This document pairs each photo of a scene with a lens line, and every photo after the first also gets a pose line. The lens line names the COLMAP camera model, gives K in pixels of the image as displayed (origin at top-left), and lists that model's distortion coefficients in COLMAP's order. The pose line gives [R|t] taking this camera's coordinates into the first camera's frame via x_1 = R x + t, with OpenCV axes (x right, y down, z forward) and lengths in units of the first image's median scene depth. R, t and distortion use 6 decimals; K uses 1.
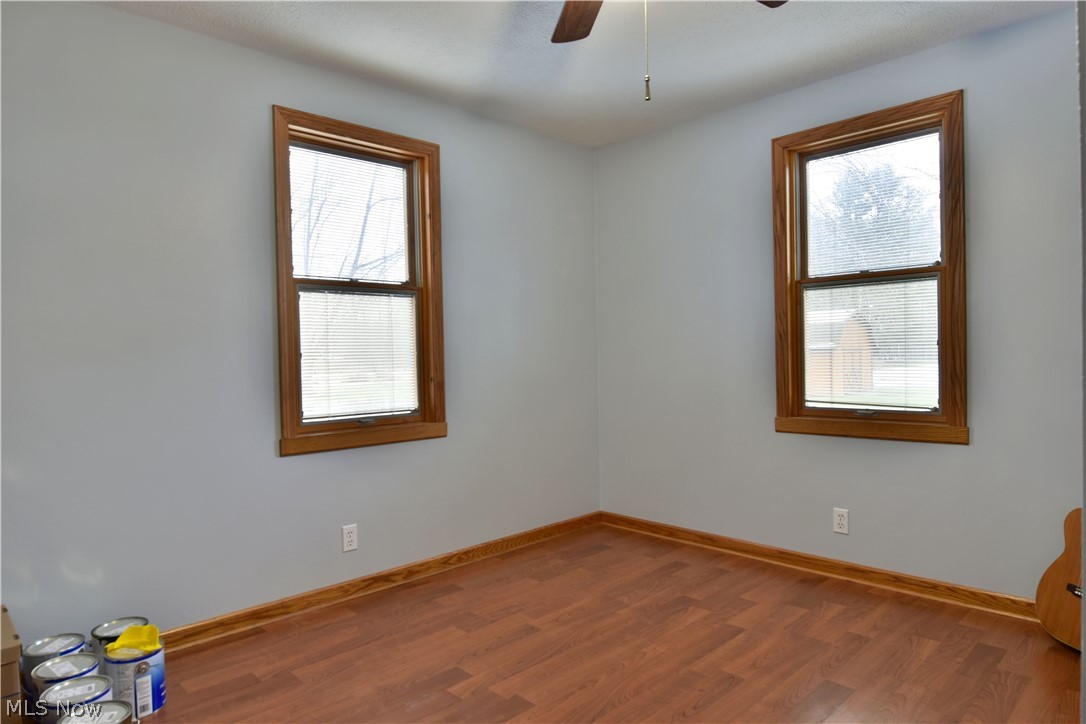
lens RADIAL K [[660.0, 0, 543.7], [0, 660.0, 363.5], [0, 0, 1]] dist [-0.012155, -0.005837]
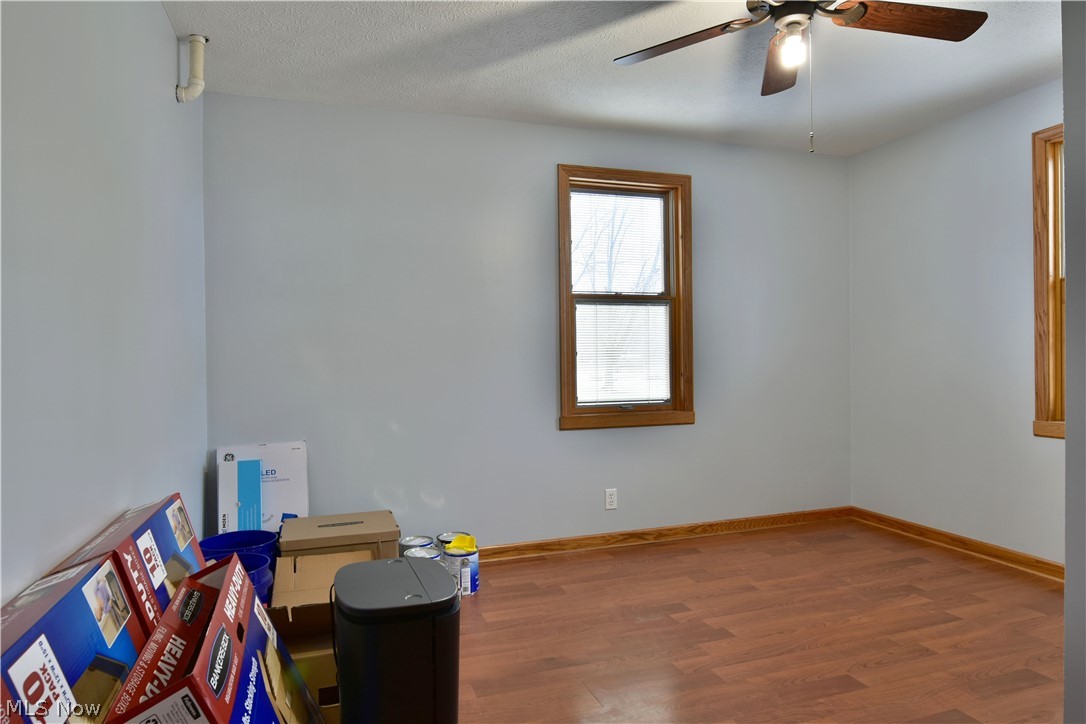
lens RADIAL K [[660.0, 0, 547.3], [0, 660.0, 356.8], [0, 0, 1]] dist [-0.012155, -0.005837]
pose [[0.903267, 0.007623, -0.429011, 0.133107], [-0.012140, 0.999896, -0.007793, 0.004618], [0.428907, 0.012248, 0.903266, -0.191695]]
